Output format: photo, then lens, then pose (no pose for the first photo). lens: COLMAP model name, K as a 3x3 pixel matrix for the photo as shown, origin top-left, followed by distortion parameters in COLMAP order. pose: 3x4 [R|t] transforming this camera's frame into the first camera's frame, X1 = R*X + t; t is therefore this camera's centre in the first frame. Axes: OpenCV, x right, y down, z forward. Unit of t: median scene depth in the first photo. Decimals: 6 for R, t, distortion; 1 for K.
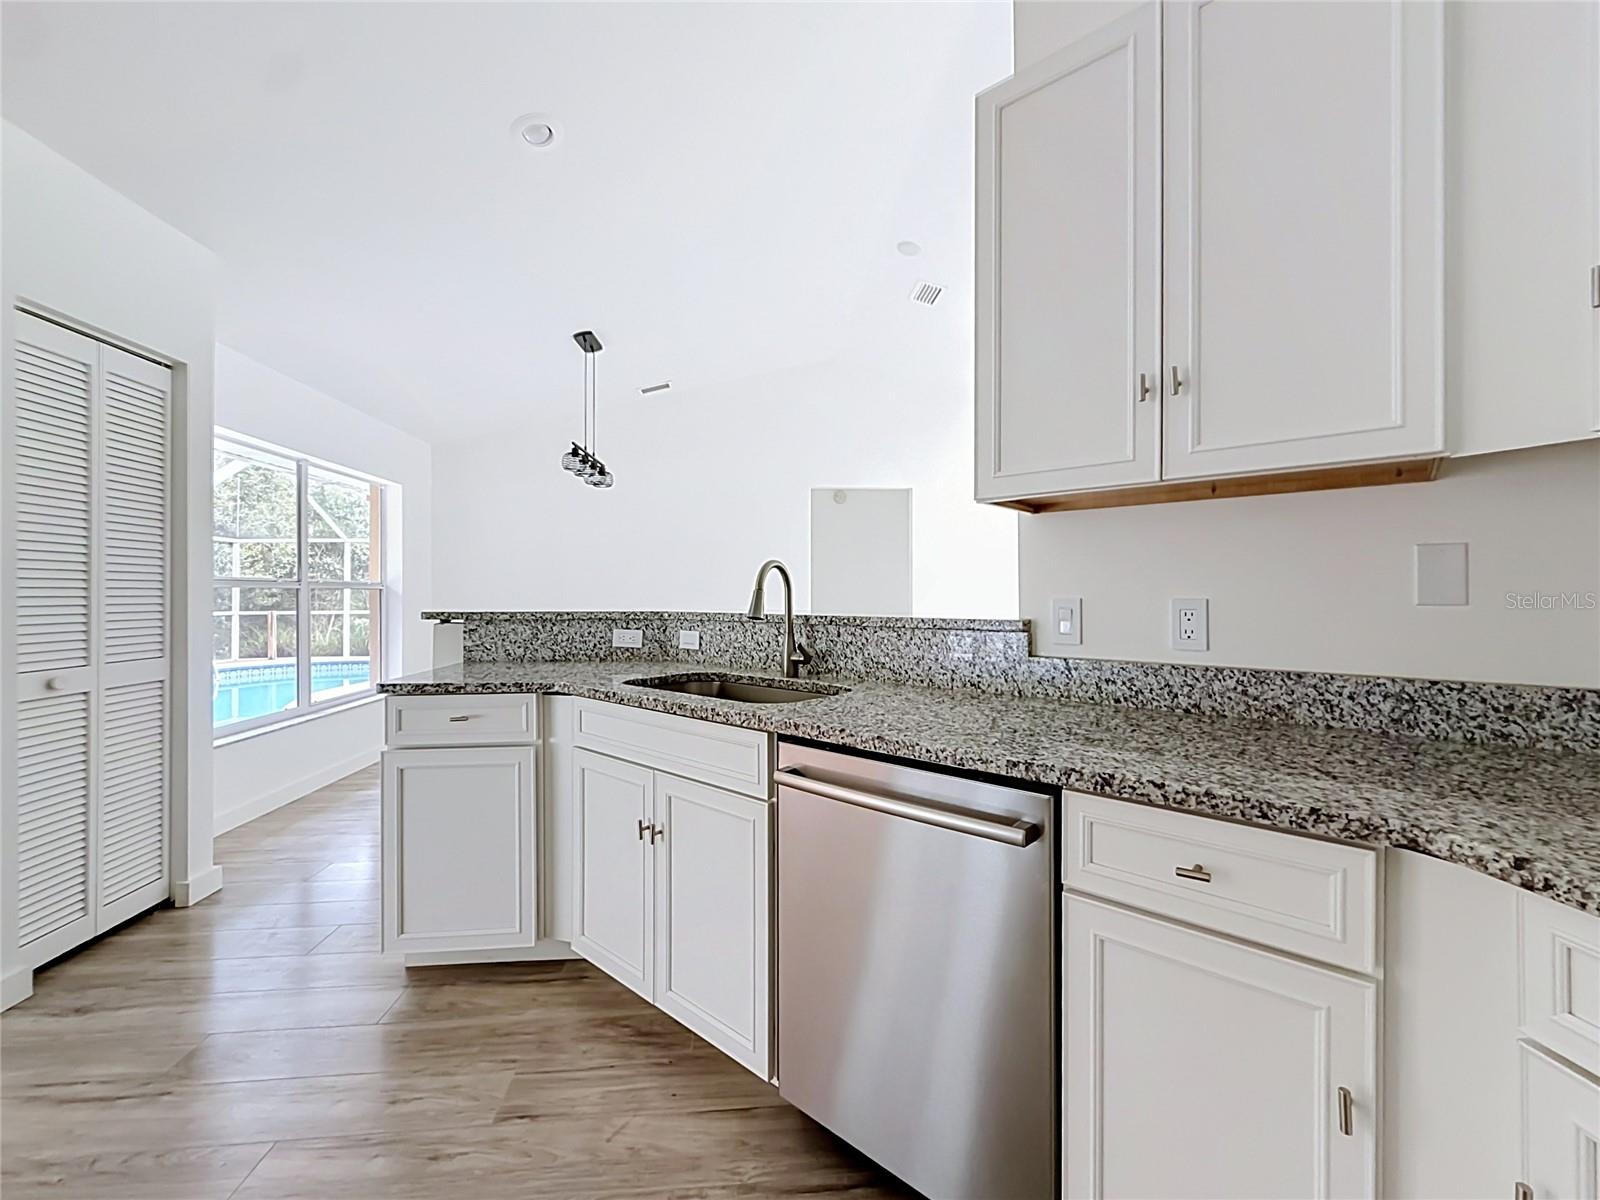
lens RADIAL K [[660.7, 0, 802.1], [0, 660.7, 590.8], [0, 0, 1]] dist [0.000480, -0.000716]
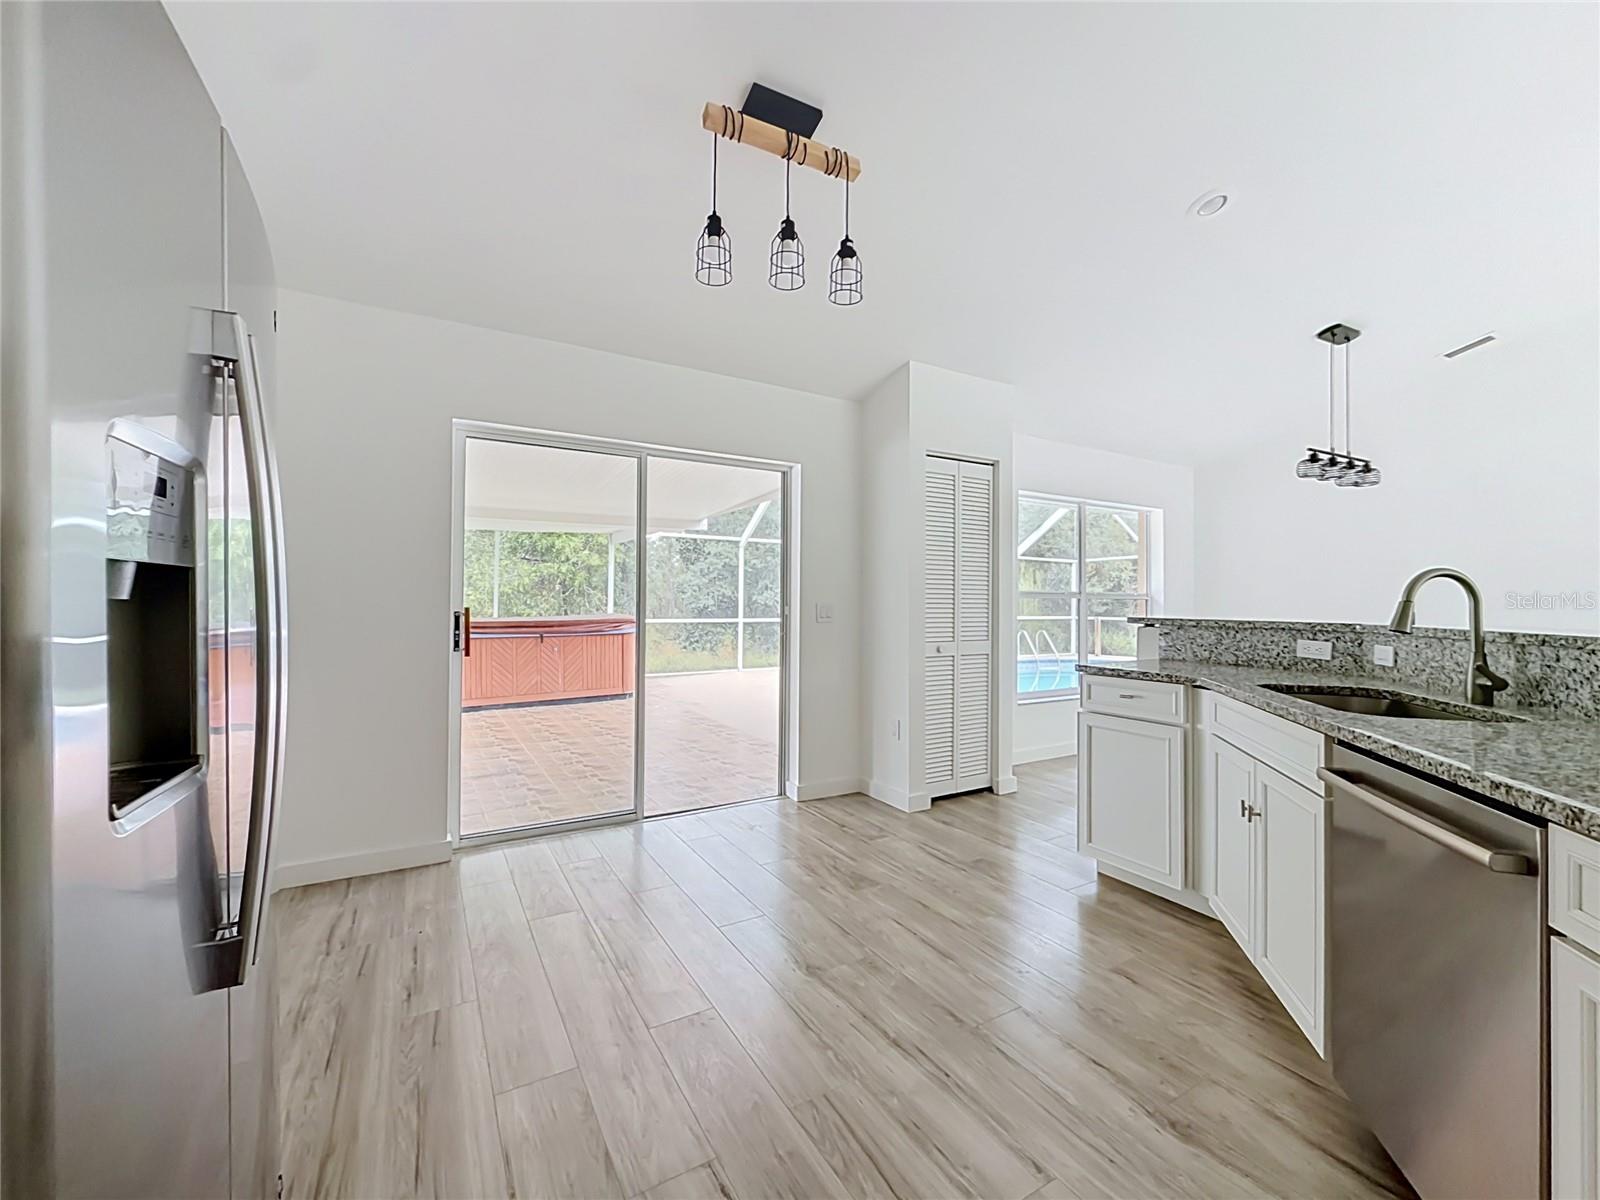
lens RADIAL K [[653.3, 0, 800.0], [0, 653.3, 600.0], [0, 0, 1]] dist [0.000203, -0.000663]
pose [[0.427048, 0.003723, -0.904221, 0.374400], [-0.004990, 0.999986, 0.001760, -0.000965], [0.904215, 0.003760, 0.427061, -0.155860]]
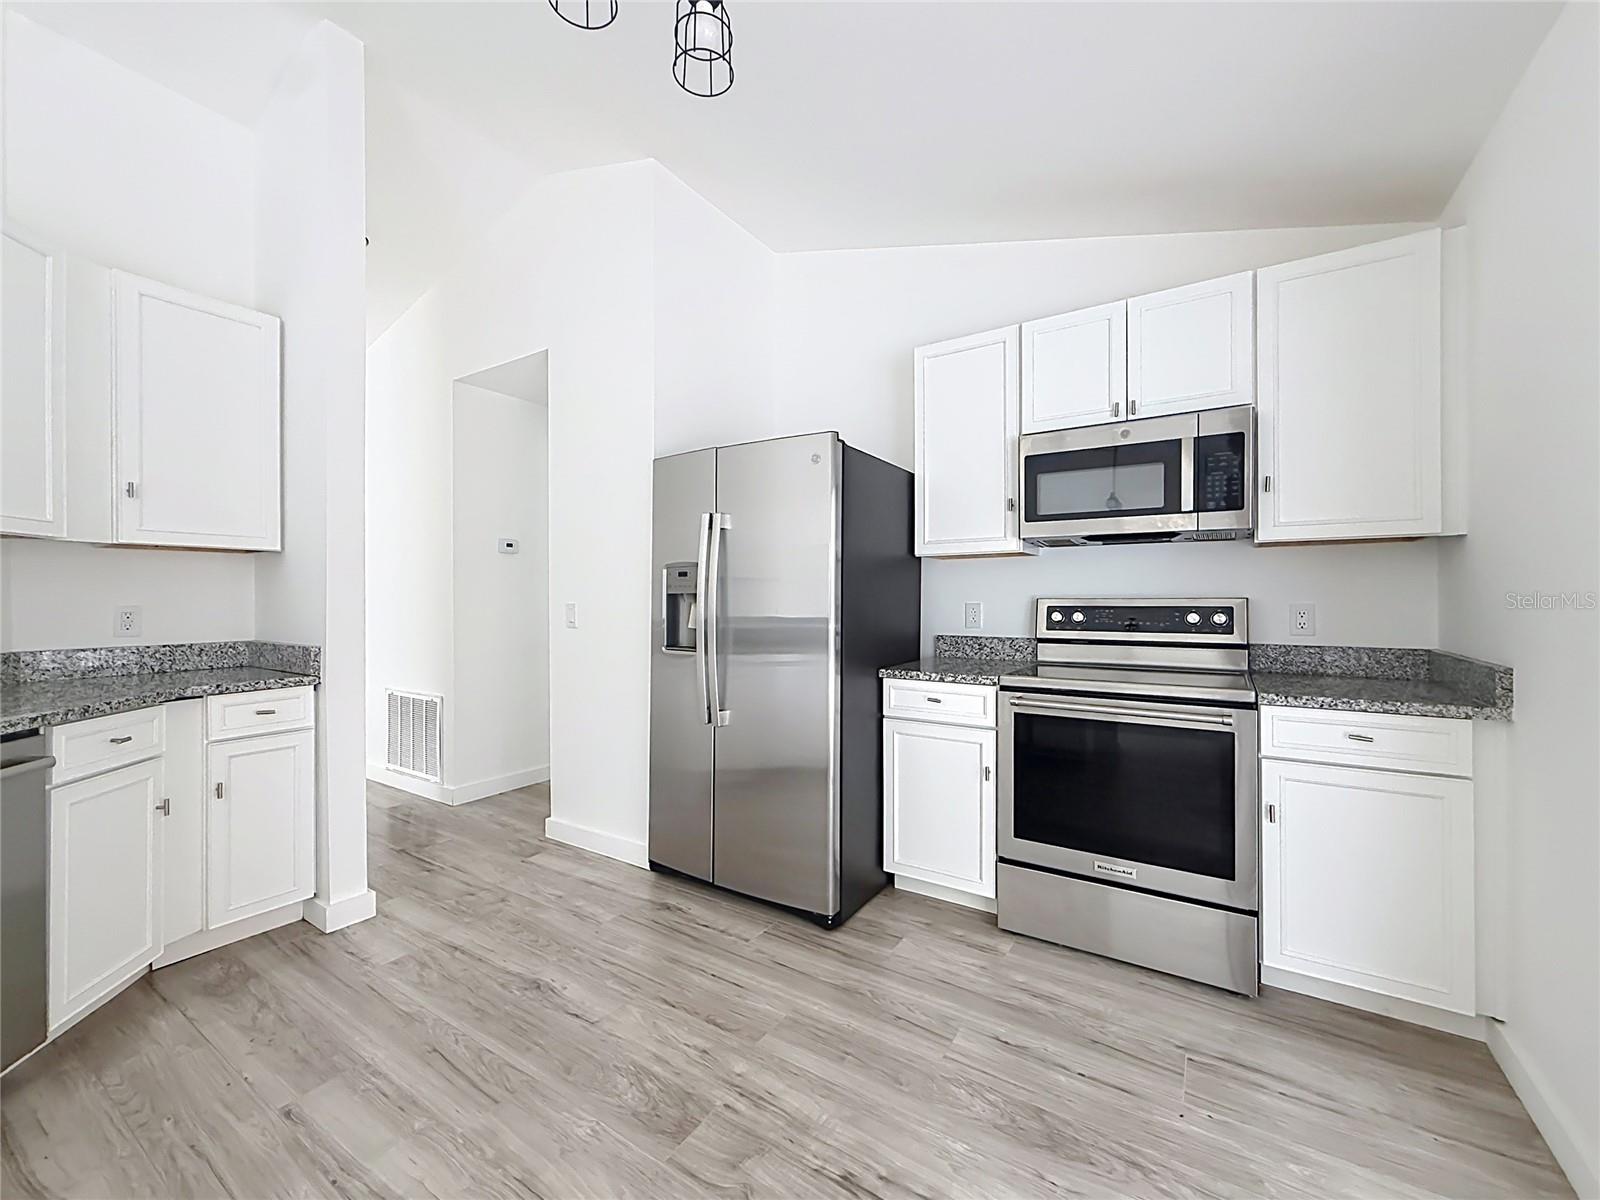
lens RADIAL K [[653.3, 0, 800.0], [0, 653.3, 600.0], [0, 0, 1]] dist [0.000203, -0.000663]
pose [[-0.789202, 0.005051, 0.614113, -0.998802], [0.003552, 0.999987, -0.003659, 0.000547], [-0.614124, -0.000706, -0.789209, 0.557082]]
